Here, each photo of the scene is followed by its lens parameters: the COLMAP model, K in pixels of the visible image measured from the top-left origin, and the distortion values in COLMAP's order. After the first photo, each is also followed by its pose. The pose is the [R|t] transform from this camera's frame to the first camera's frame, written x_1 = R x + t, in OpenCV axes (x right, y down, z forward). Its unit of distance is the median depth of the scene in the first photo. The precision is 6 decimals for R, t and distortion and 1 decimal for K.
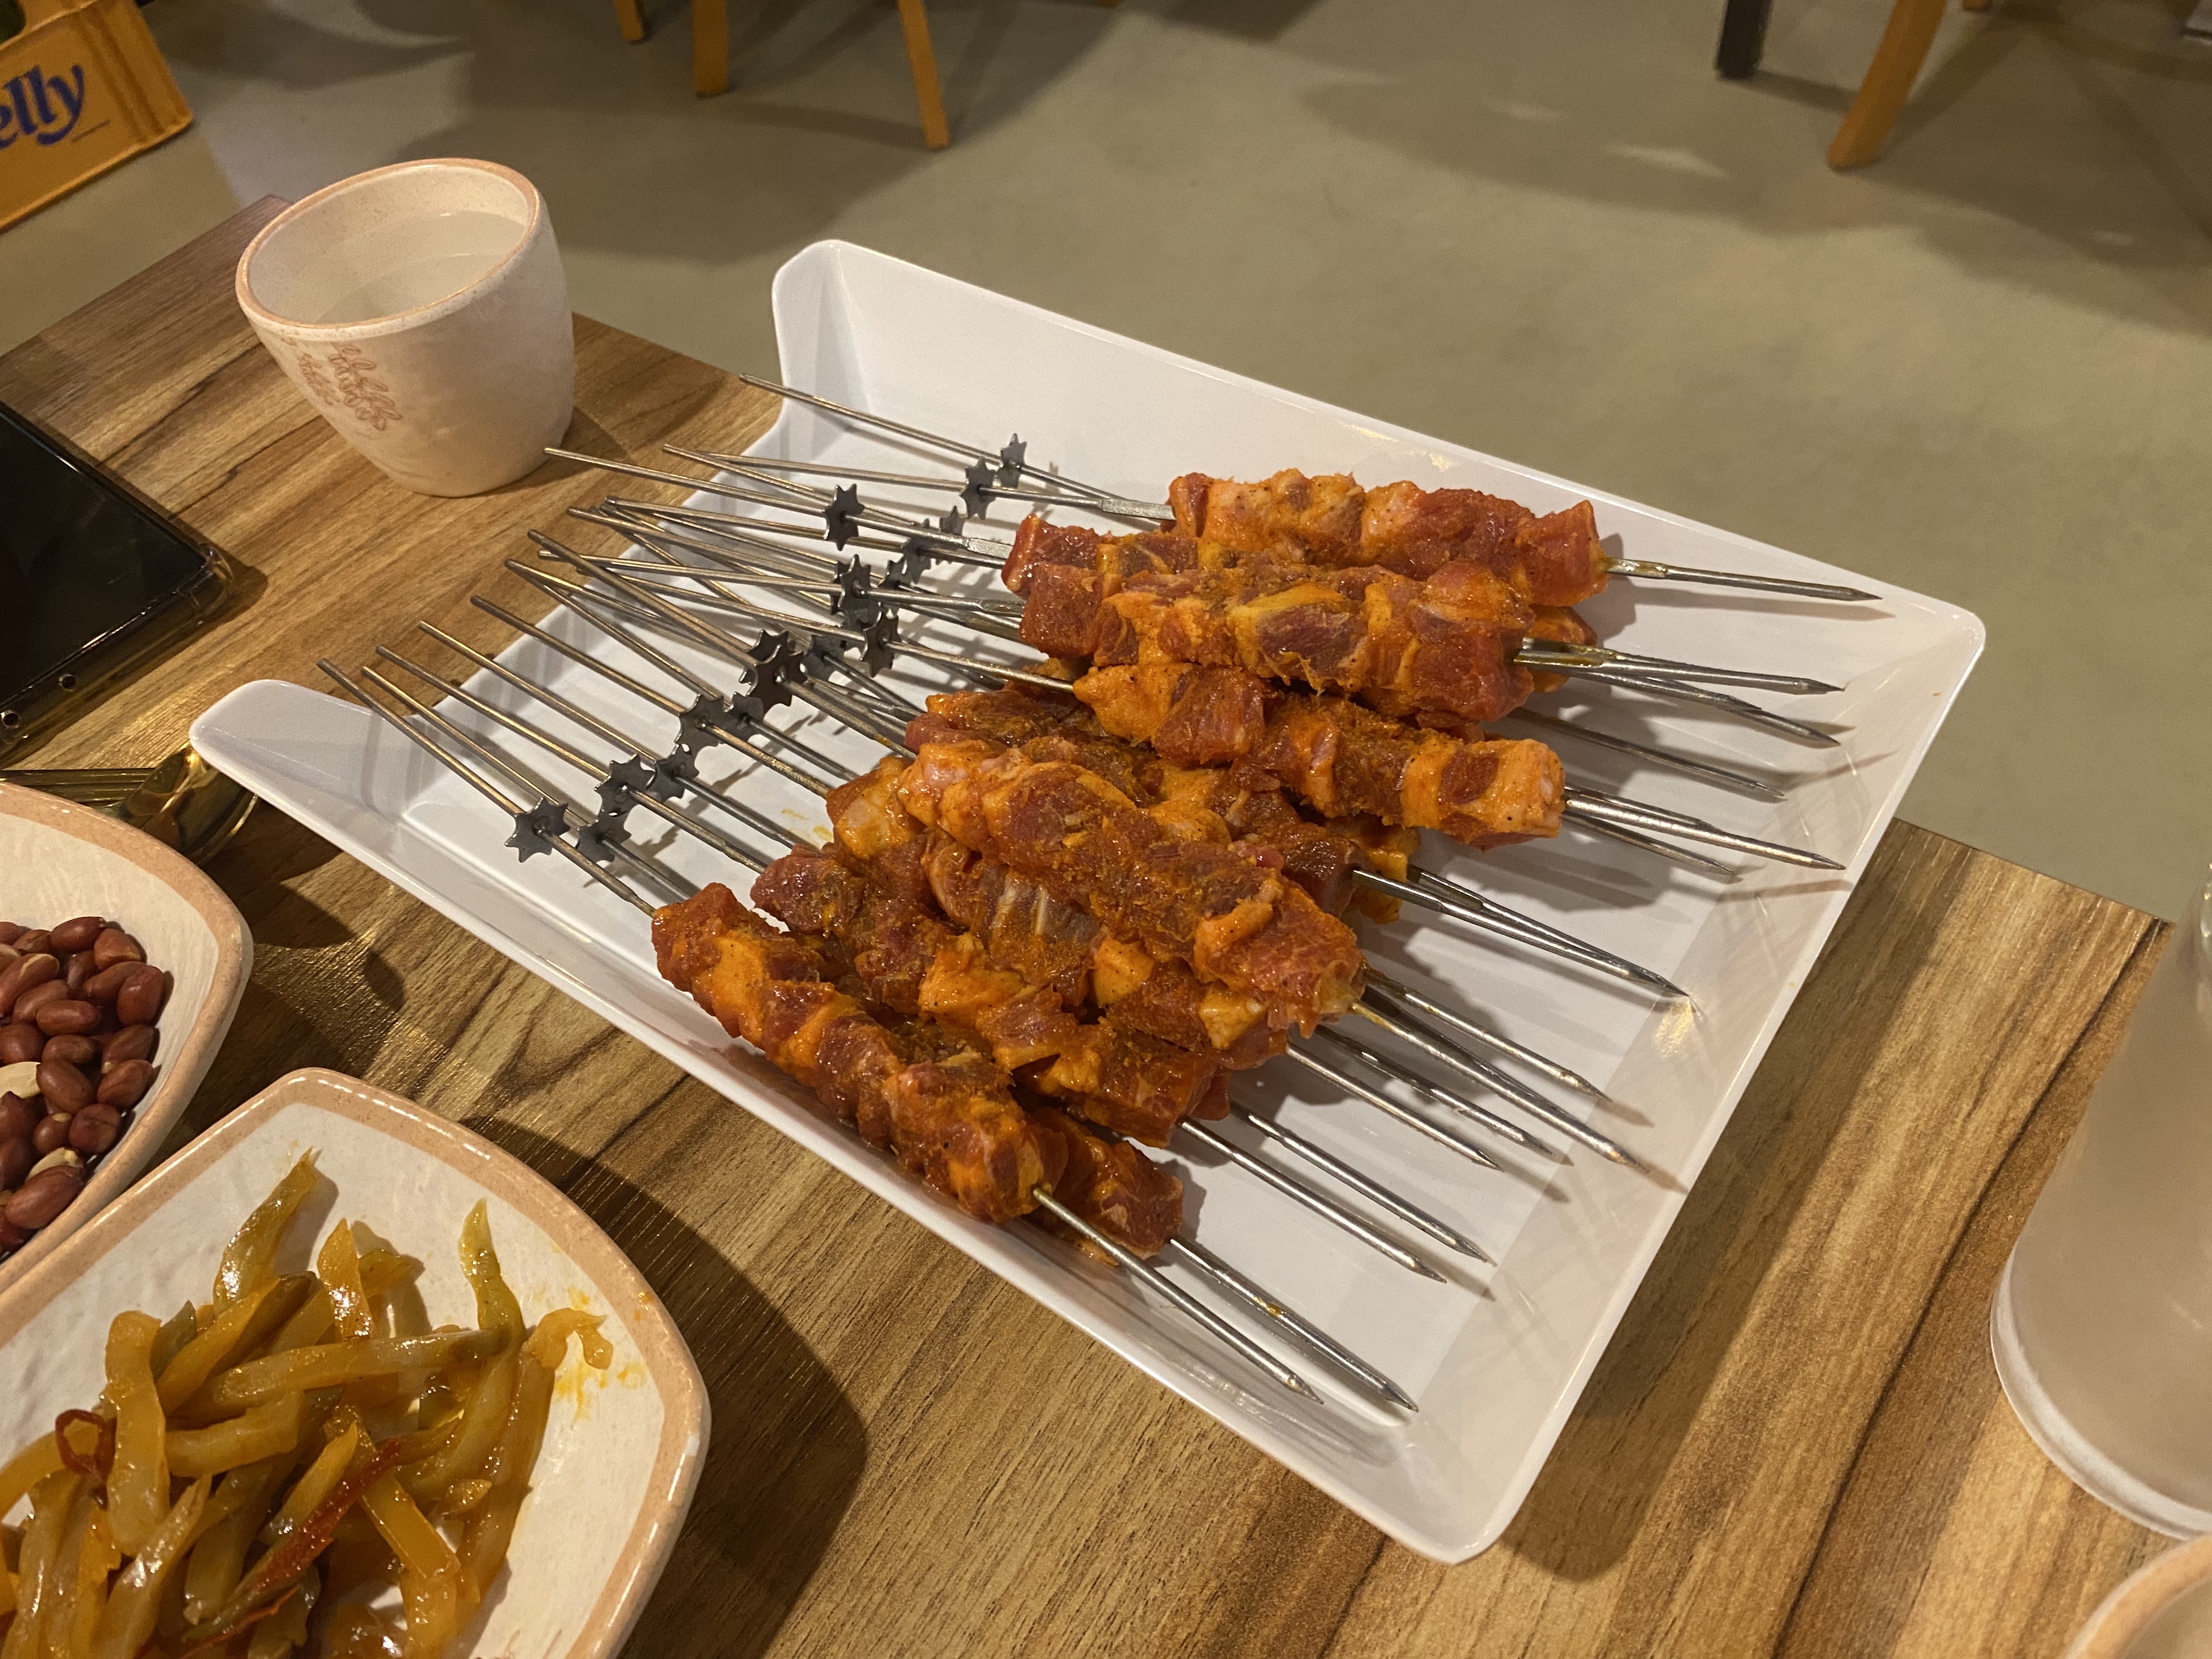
lens RADIAL K [[1639.1, 0, 1118.8], [0, 1639.1, 823.7], [0, 0, 1]] dist [0.001121, -0.006265]
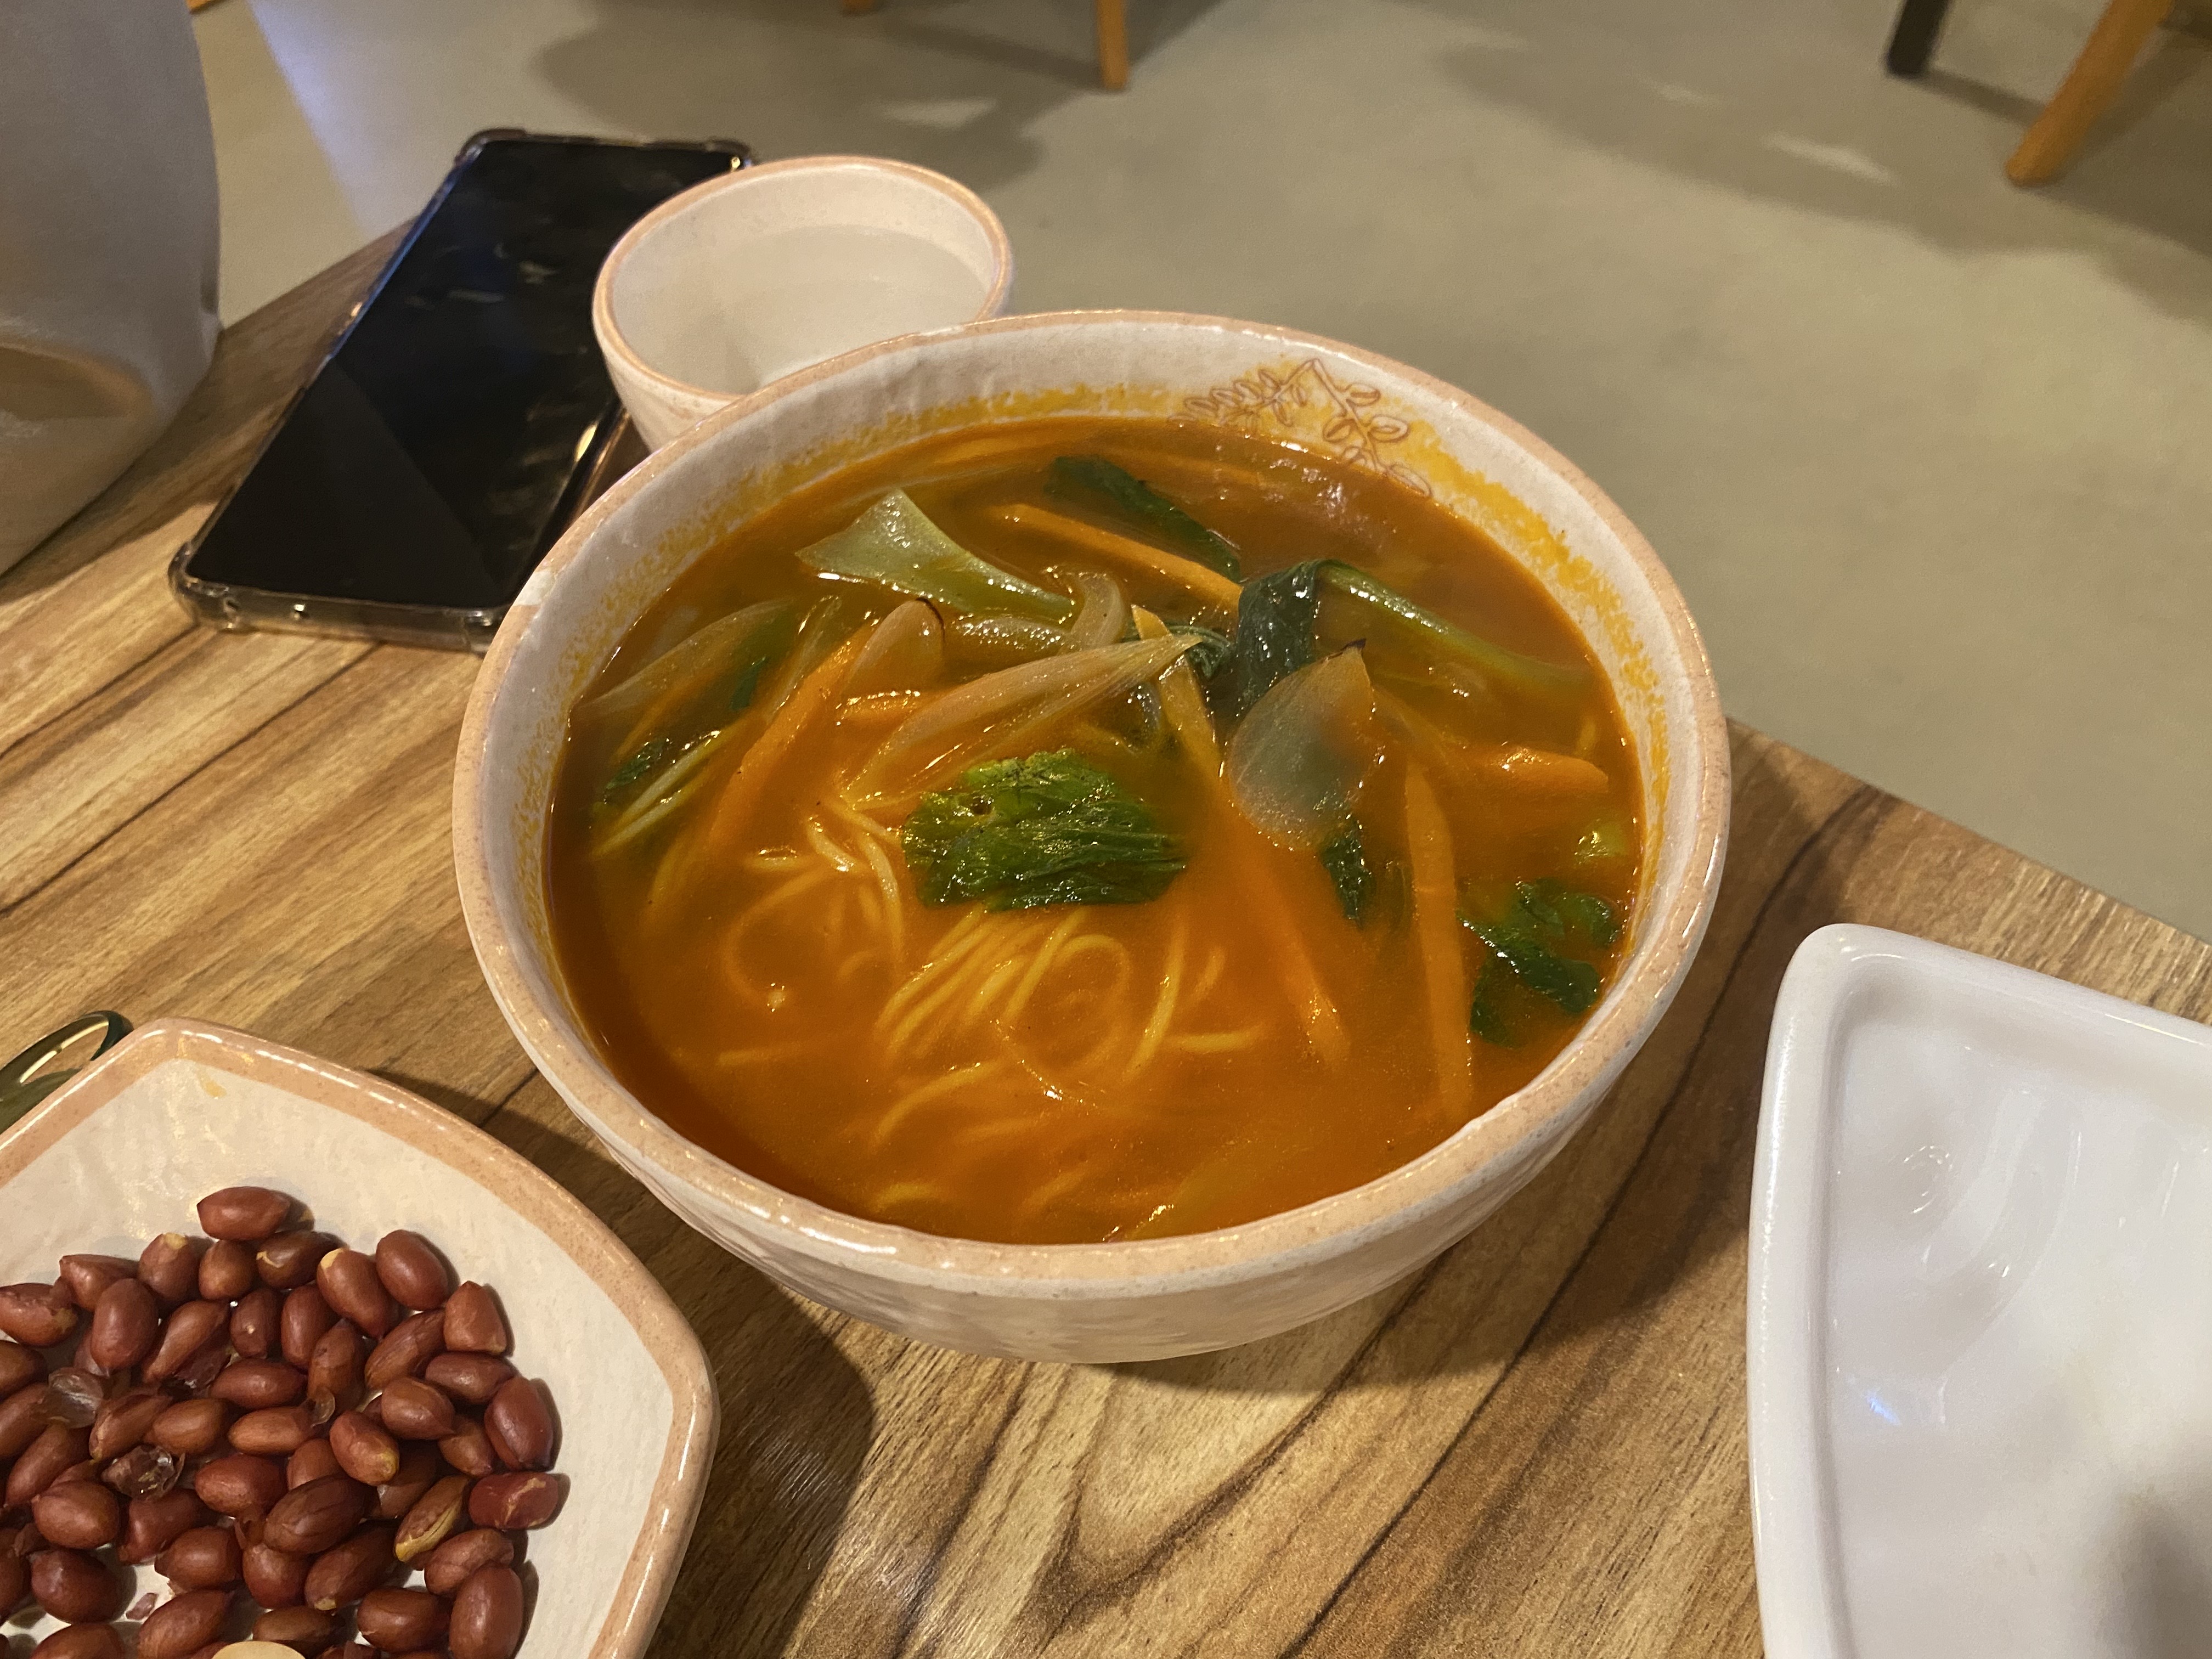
lens RADIAL K [[1639.1, 0, 1101.2], [0, 1639.1, 839.7], [0, 0, 1]] dist [0.001121, -0.006265]
pose [[0.997387, 0.071561, 0.009913, -0.460338], [-0.071933, 0.996425, 0.044305, -0.222840], [-0.006707, -0.044903, 0.998969, 0.392444]]
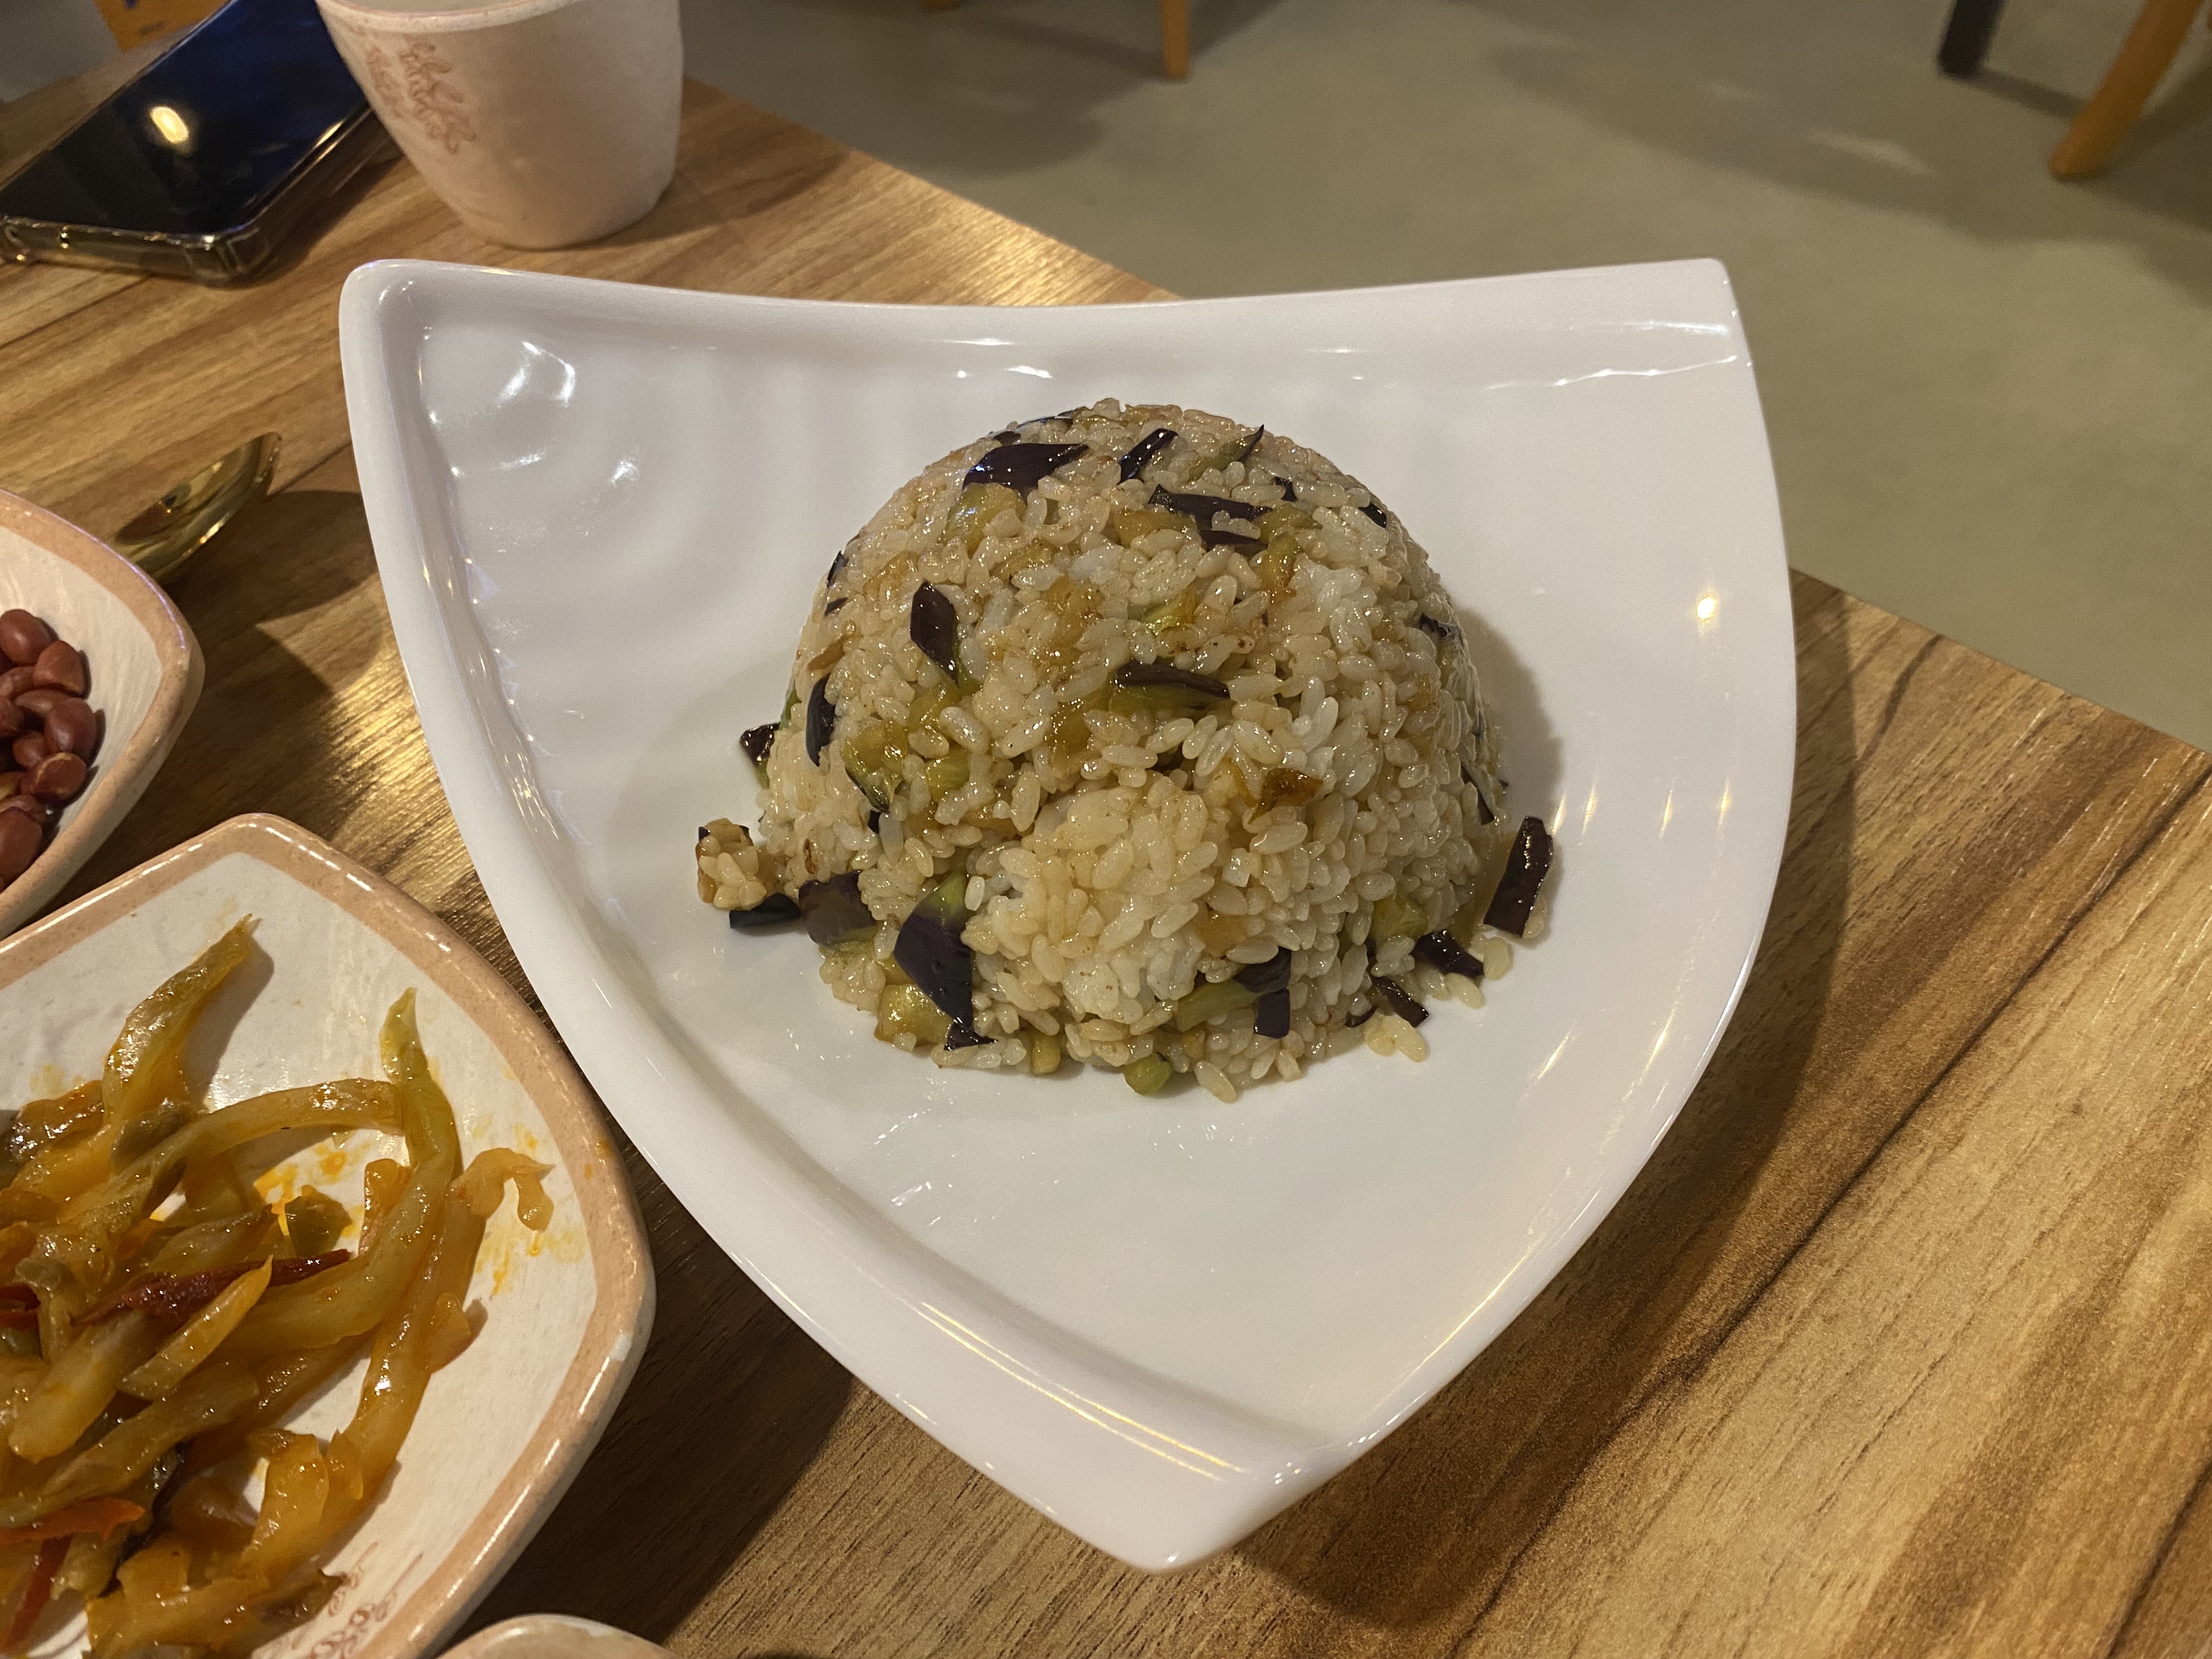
lens RADIAL K [[1639.1, 0, 1106.2], [0, 1639.1, 813.8], [0, 0, 1]] dist [0.001121, -0.006265]
pose [[0.991270, 0.117373, -0.060065, -0.014279], [-0.116780, 0.993069, 0.013302, 0.089084], [0.061210, -0.006172, 0.998106, 0.219817]]
